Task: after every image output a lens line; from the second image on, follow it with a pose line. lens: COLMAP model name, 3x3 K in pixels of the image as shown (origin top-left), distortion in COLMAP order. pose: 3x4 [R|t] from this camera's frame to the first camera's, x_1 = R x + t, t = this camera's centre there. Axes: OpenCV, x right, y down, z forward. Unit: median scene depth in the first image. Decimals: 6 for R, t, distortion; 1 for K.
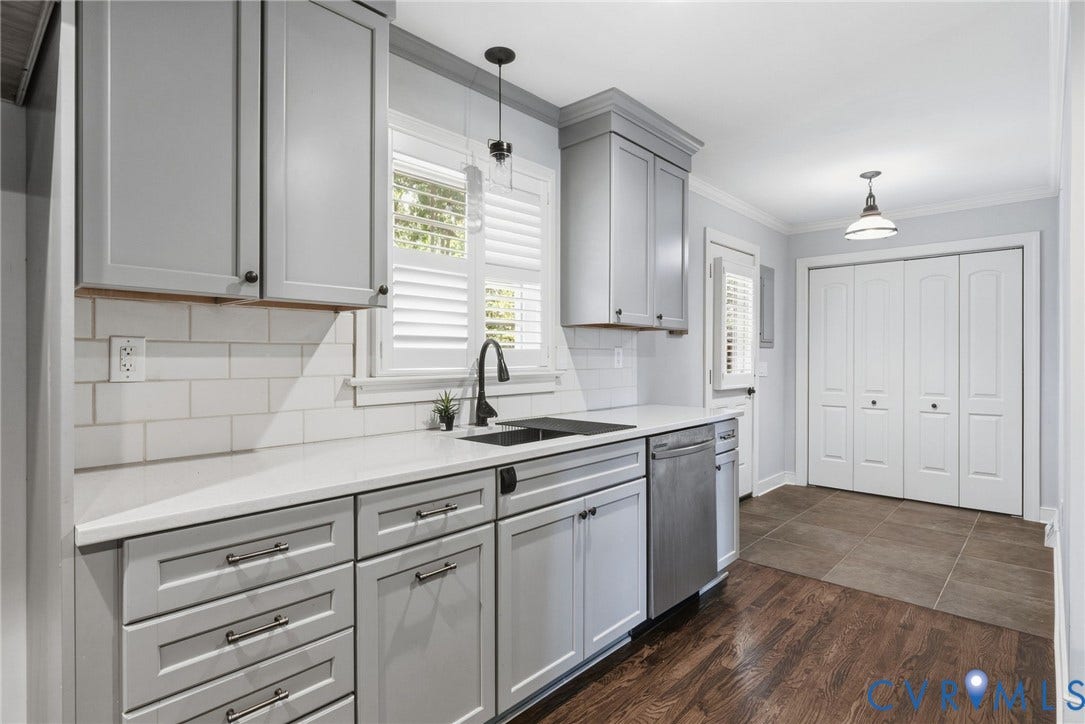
lens RADIAL K [[548.9, 0, 544.4], [0, 548.9, 360.0], [0, 0, 1]] dist [0.000734, 0.000359]
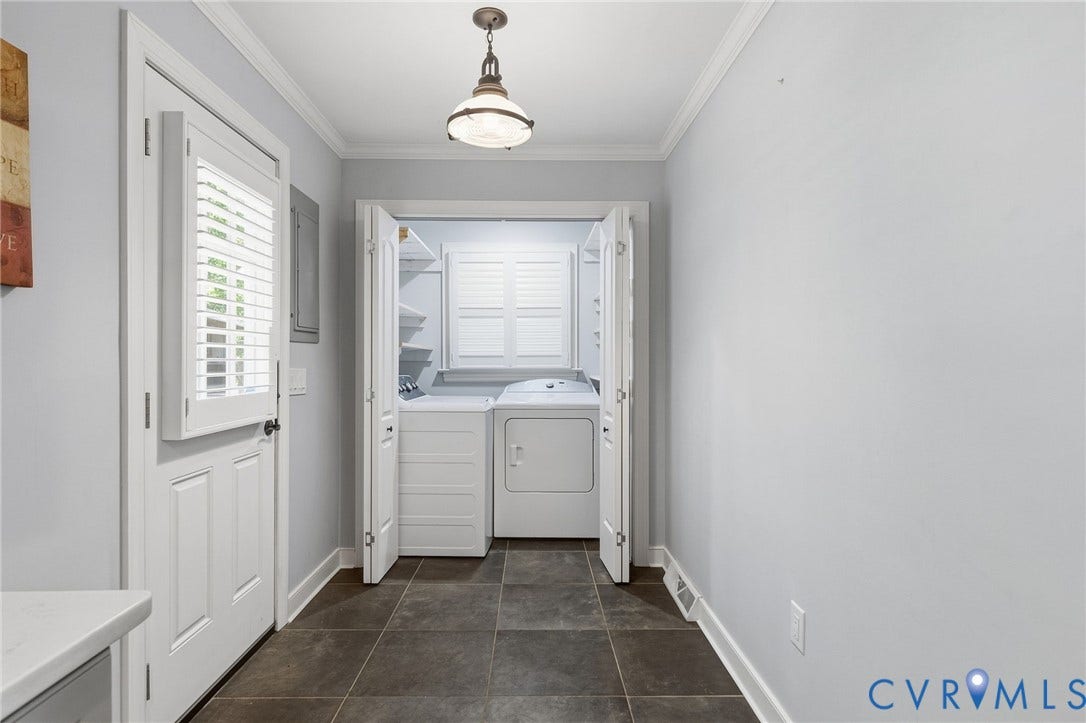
lens RADIAL K [[549.4, 0, 544.9], [0, 549.4, 359.5], [0, 0, 1]] dist [0.000734, 0.000359]
pose [[0.723966, 0.000047, 0.689835, 0.235672], [0.004036, 0.999983, -0.004303, -0.002081], [-0.689823, 0.005900, 0.723954, 0.517727]]
